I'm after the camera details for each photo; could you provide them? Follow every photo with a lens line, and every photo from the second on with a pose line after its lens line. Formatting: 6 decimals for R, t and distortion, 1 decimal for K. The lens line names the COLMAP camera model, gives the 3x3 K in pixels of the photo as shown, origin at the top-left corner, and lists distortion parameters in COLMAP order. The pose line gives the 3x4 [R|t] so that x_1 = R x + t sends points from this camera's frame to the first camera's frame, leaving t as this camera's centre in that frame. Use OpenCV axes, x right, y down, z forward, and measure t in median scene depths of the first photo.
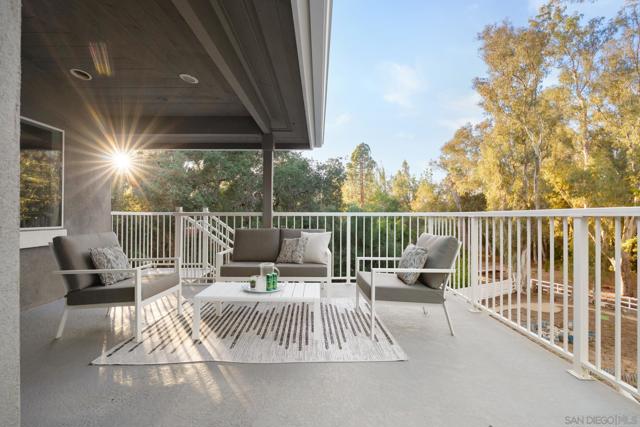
lens RADIAL K [[290.8, 0, 319.0], [0, 290.8, 213.2], [0, 0, 1]] dist [0.001877, -0.000402]
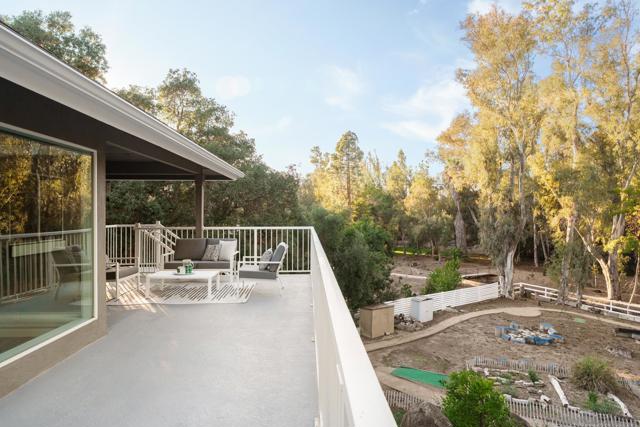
lens RADIAL K [[344.1, 0, 320.7], [0, 344.1, 213.8], [0, 0, 1]] dist [0.017315, 0.001235]
pose [[0.999227, -0.000049, 0.039301, 0.047977], [-0.000512, 0.999898, 0.014264, -0.012344], [-0.039298, -0.014273, 0.999126, -0.100372]]
